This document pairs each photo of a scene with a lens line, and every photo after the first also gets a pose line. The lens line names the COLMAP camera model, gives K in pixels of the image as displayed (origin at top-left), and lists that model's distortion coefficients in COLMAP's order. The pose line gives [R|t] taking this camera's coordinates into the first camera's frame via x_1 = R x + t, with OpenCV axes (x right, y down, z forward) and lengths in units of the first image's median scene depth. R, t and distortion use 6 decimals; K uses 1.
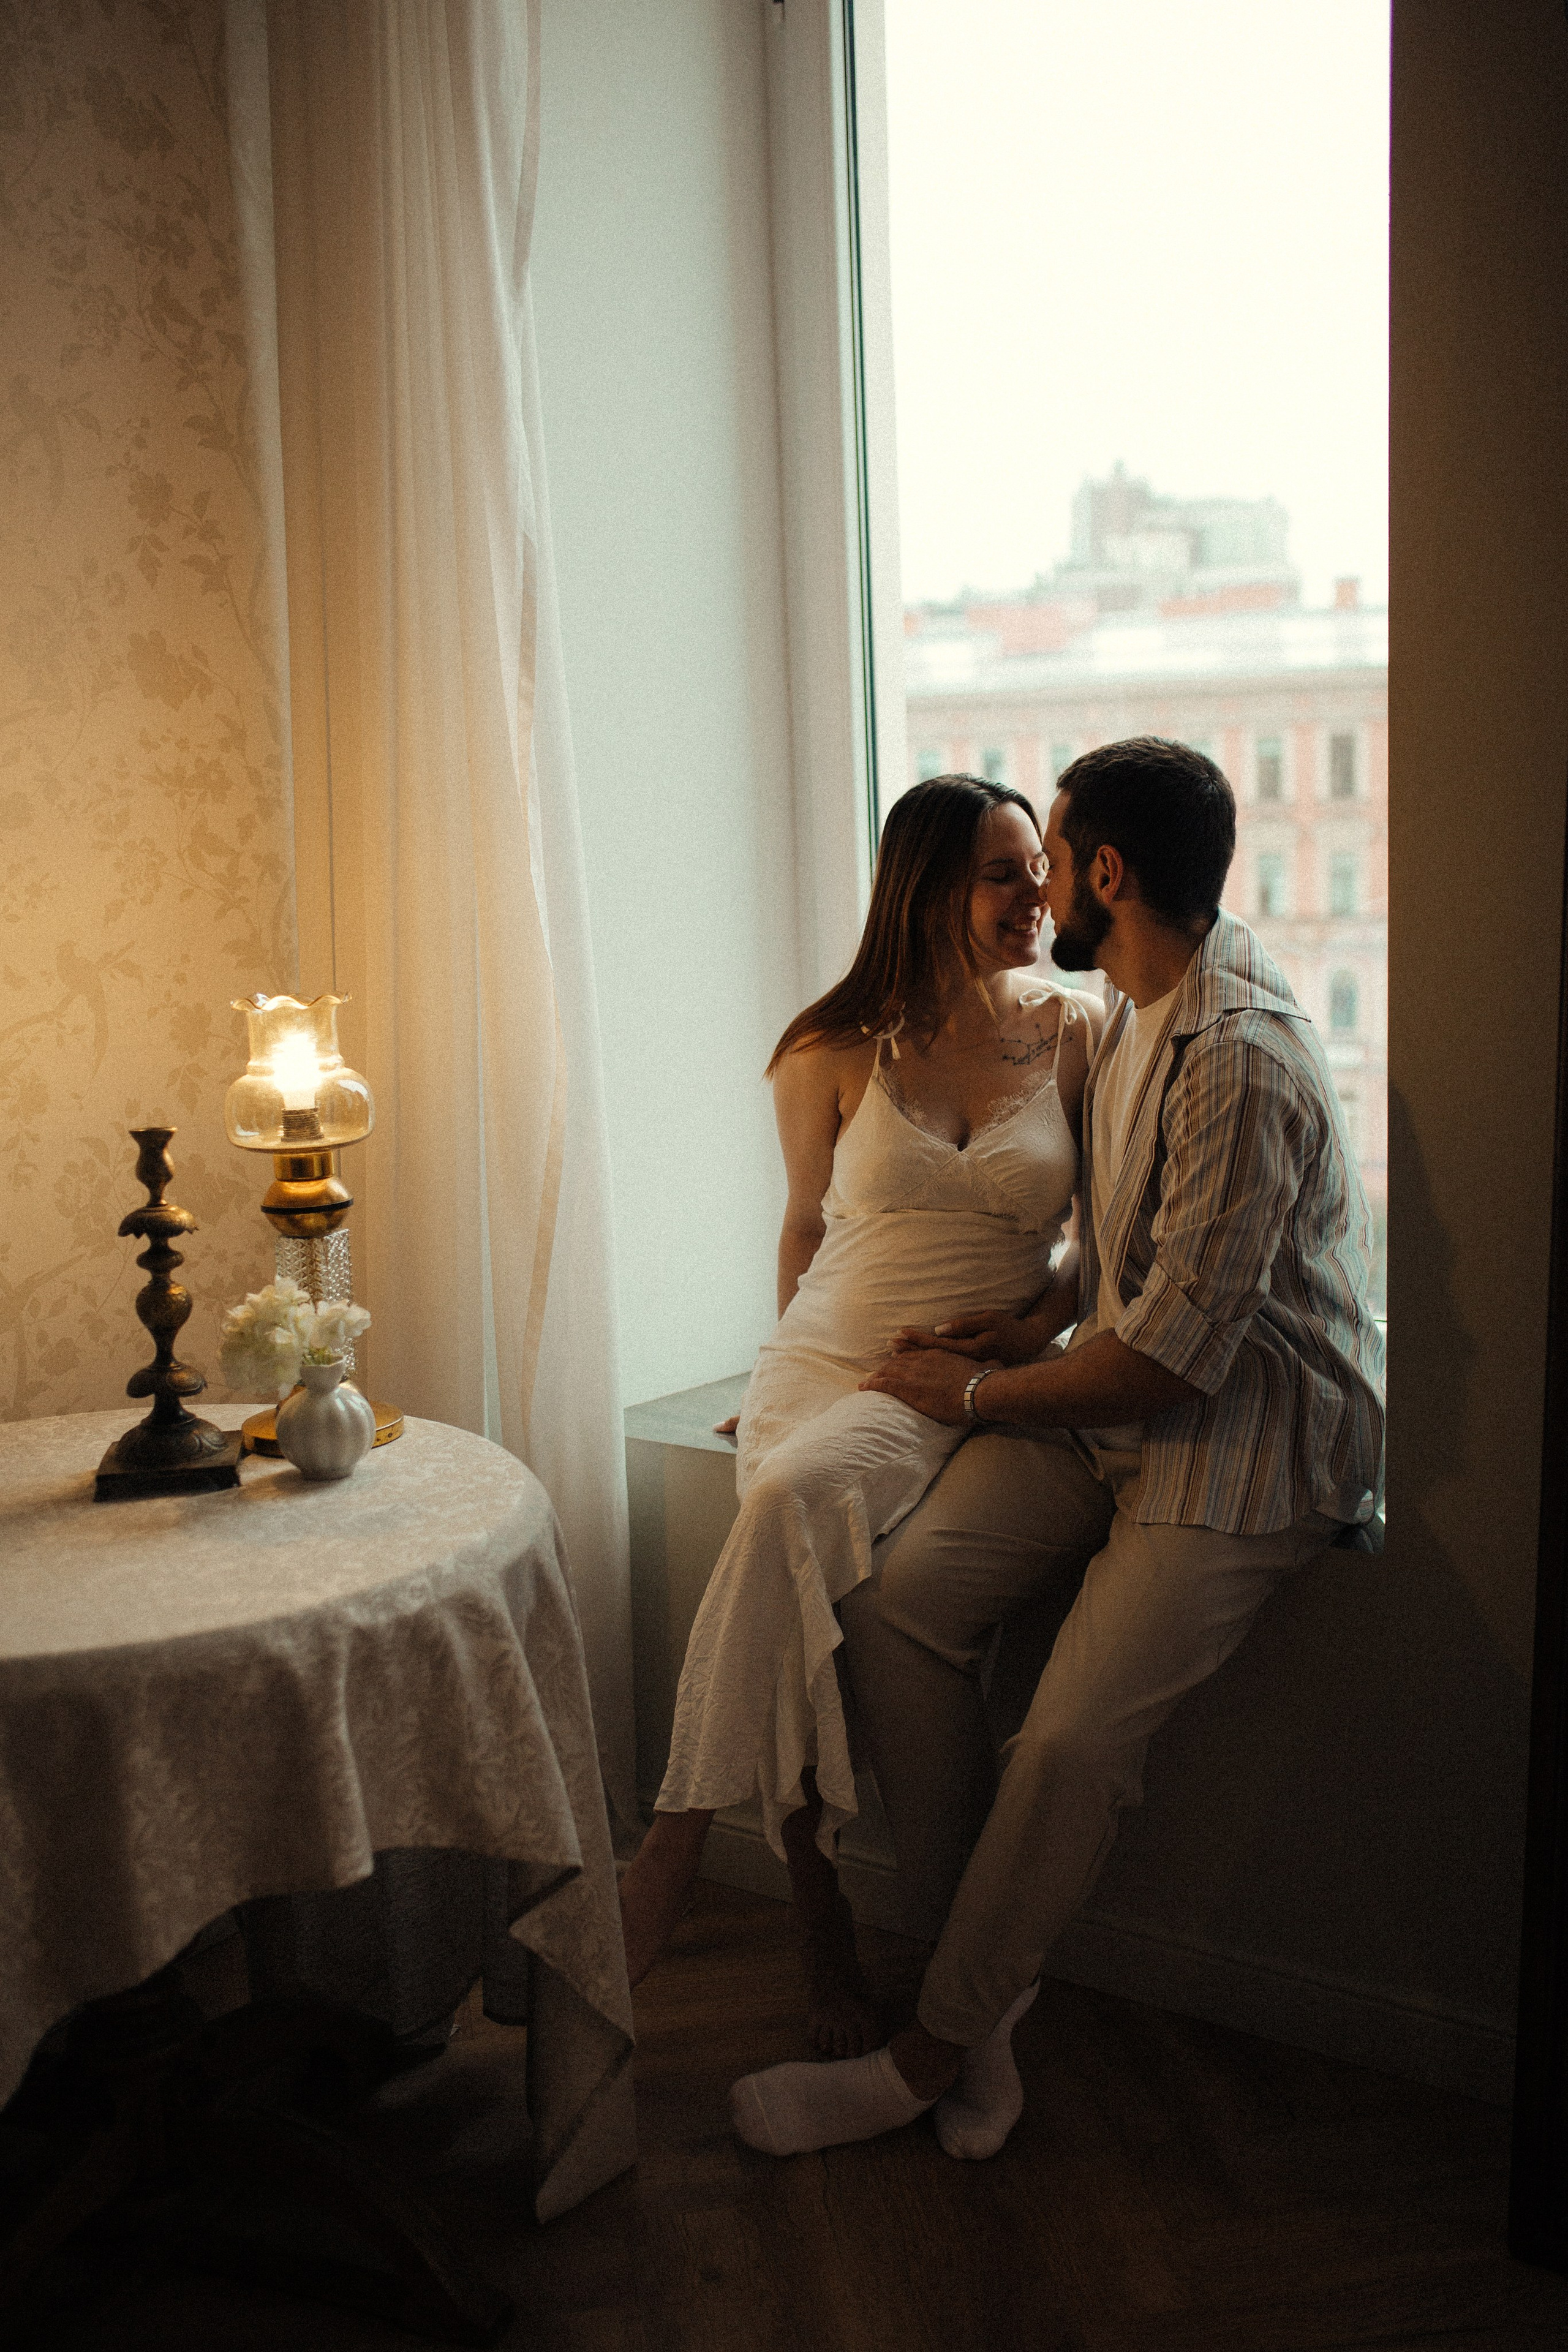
lens RADIAL K [[2421.7, 0, 785.6], [0, 2421.7, 1148.3], [0, 0, 1]] dist [-0.131024, 0.190566]
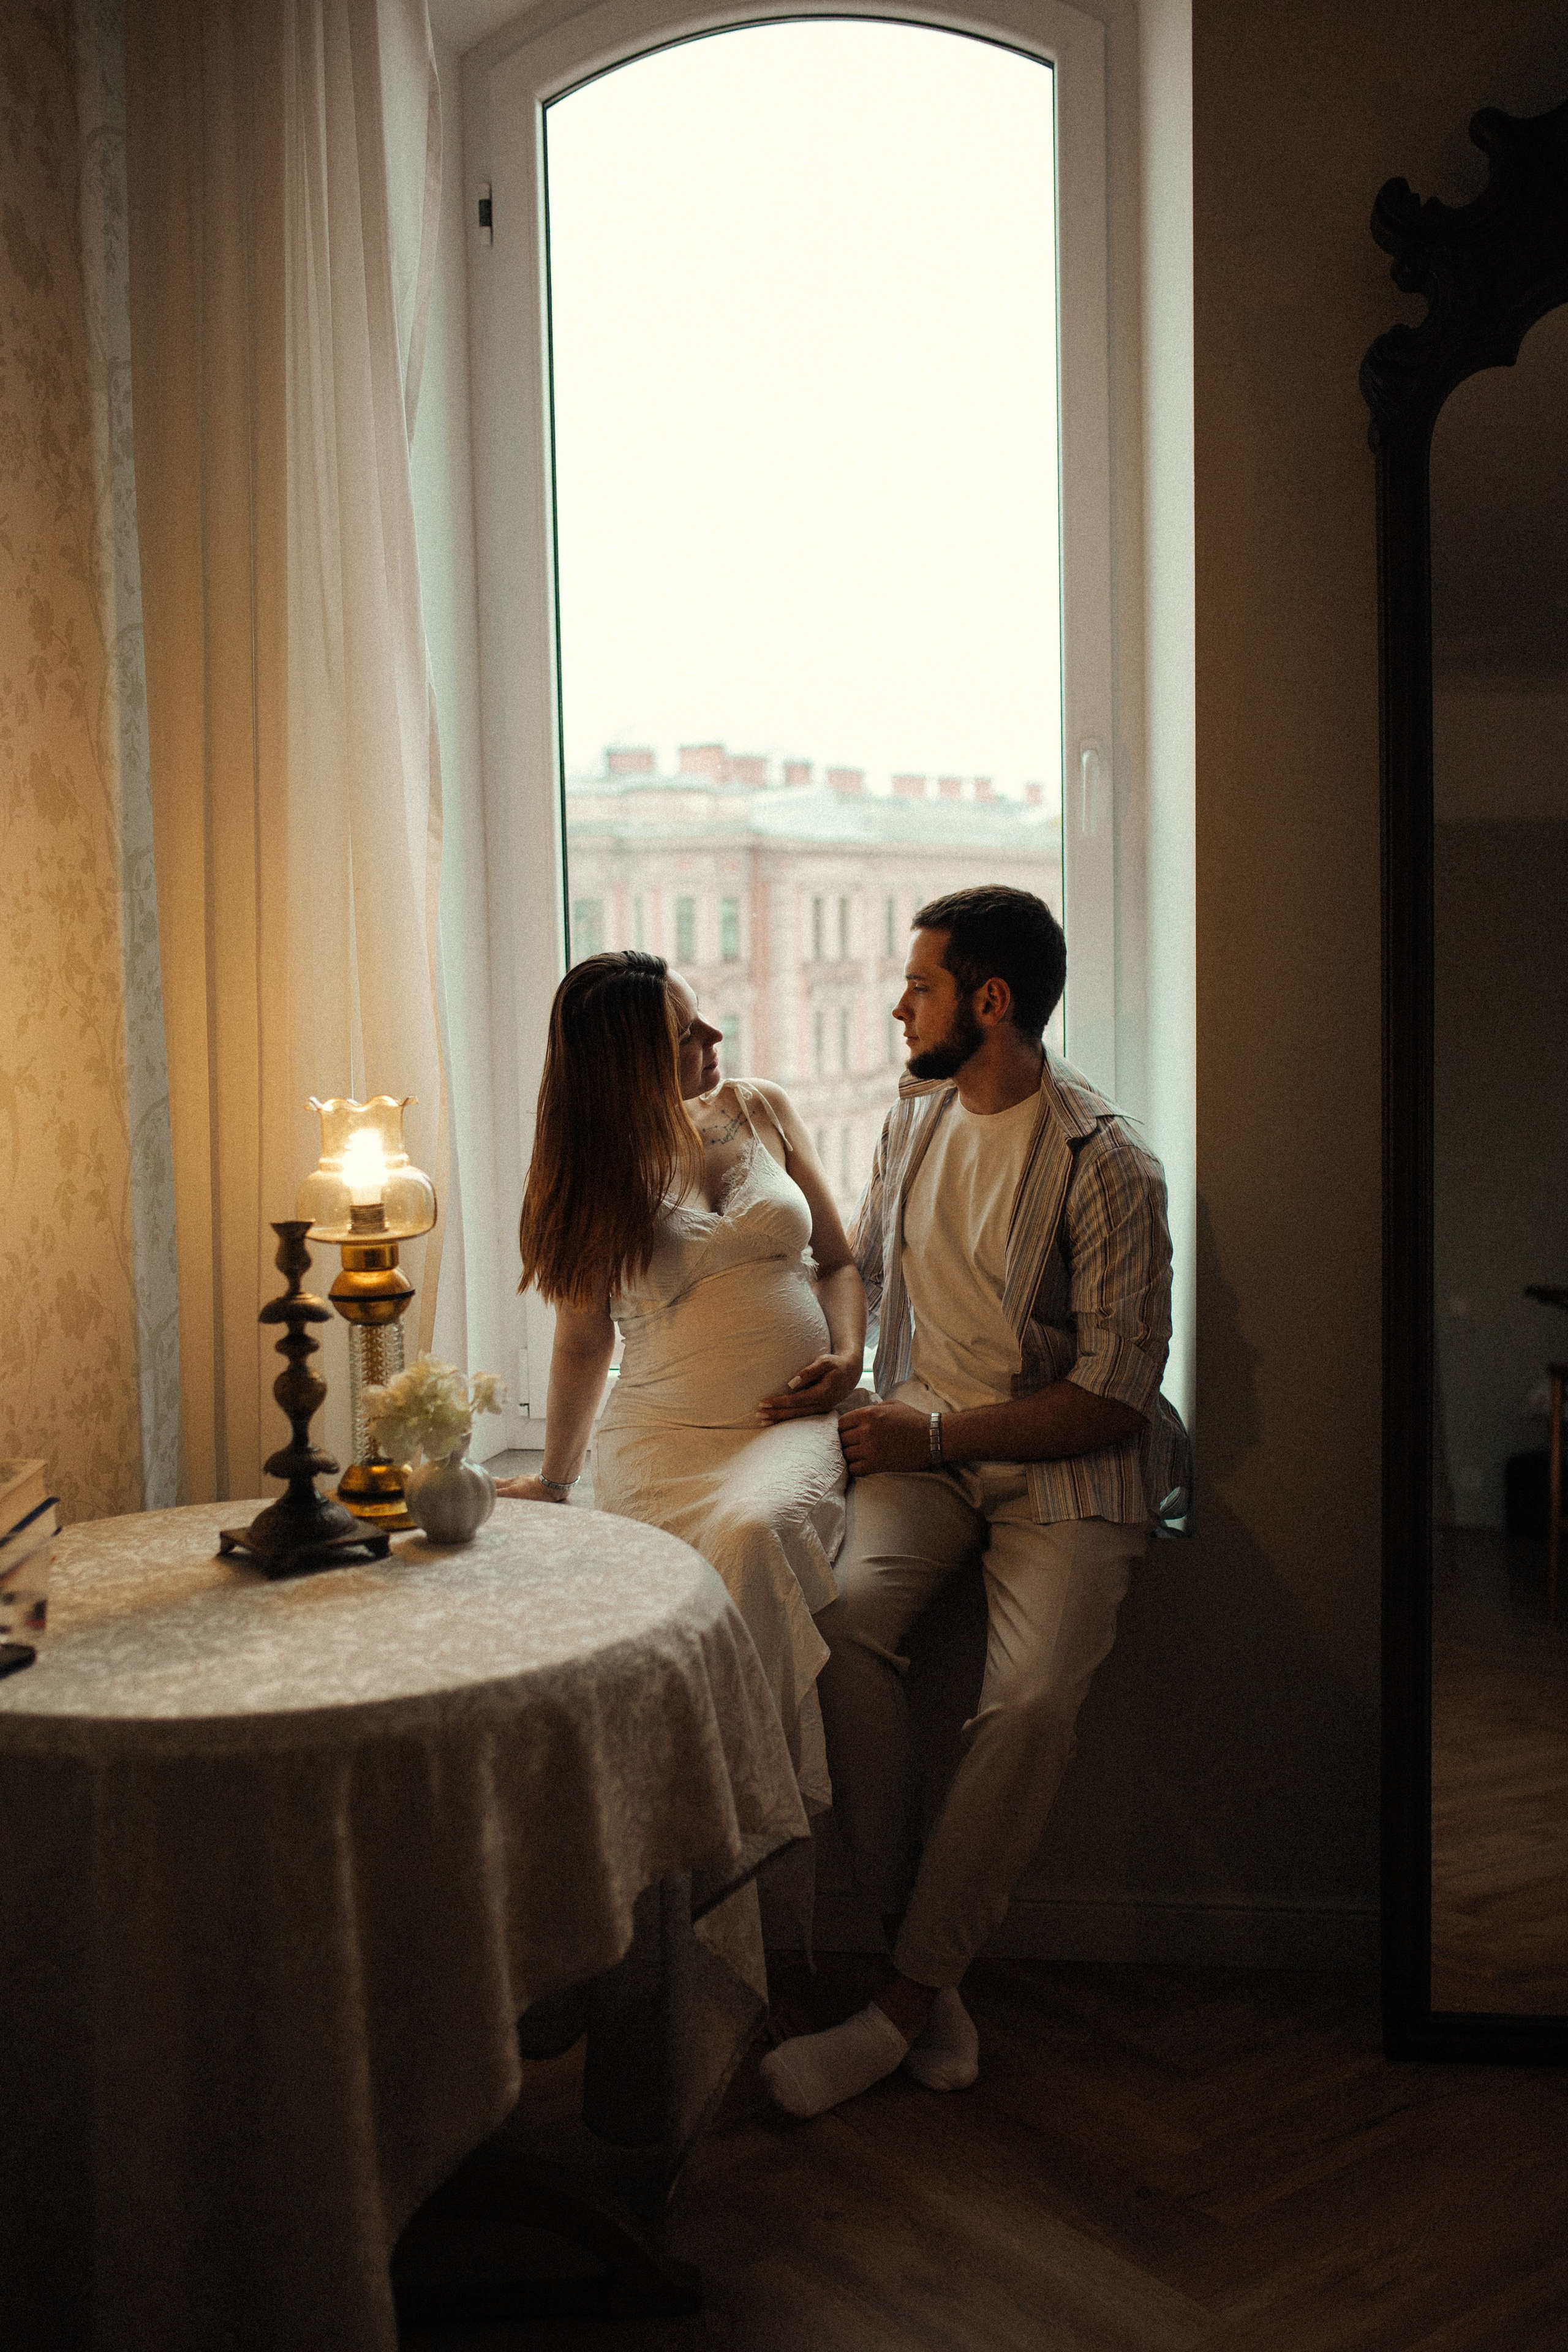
lens RADIAL K [[2462.3, 0, 784.0], [0, 2462.3, 1176.0], [0, 0, 1]] dist [-0.112205, -0.002052]
pose [[0.891459, -0.015377, 0.452840, -0.527763], [0.044745, 0.997526, -0.054212, 0.038451], [-0.450886, 0.068590, 0.889942, -0.051776]]
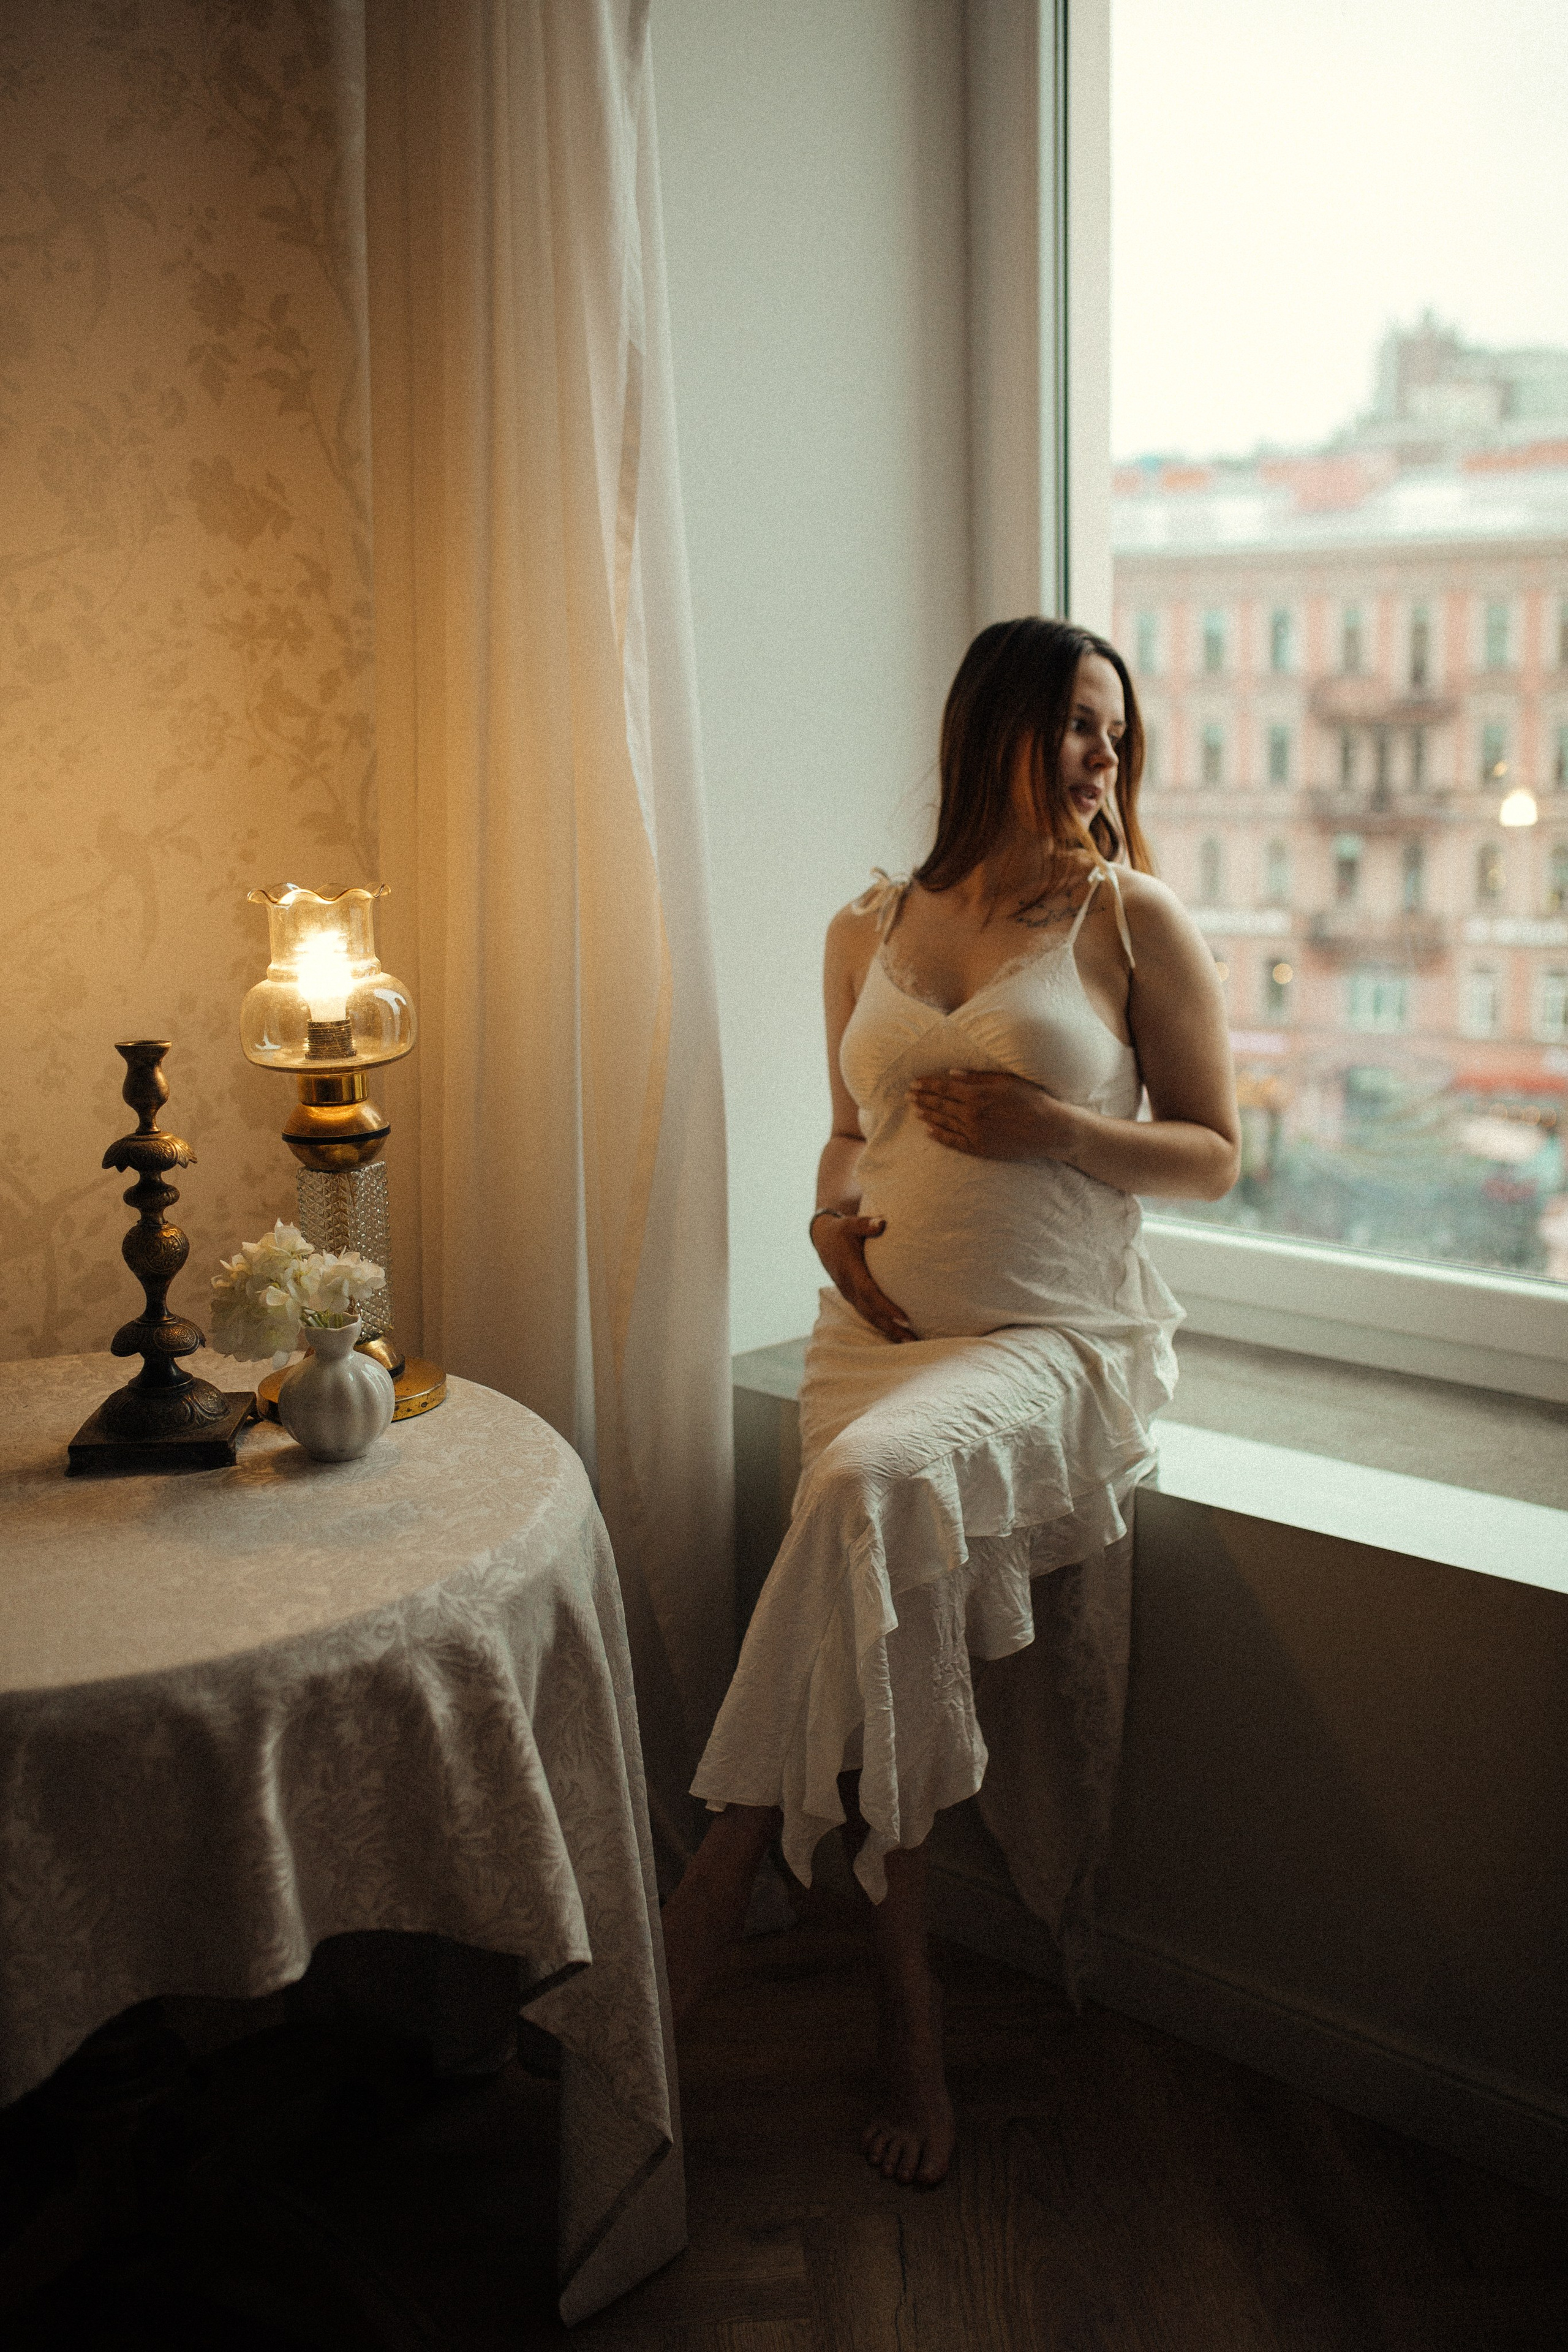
lens RADIAL K [[2421.7, 0, 785.6], [0, 2421.7, 1148.3], [0, 0, 1]] dist [-0.131024, 0.190566]
pose [[0.992678, 0.037188, -0.114926, 0.057372], [-0.030594, 0.997812, 0.058611, -0.026047], [0.116854, -0.054666, 0.991643, 0.174274]]
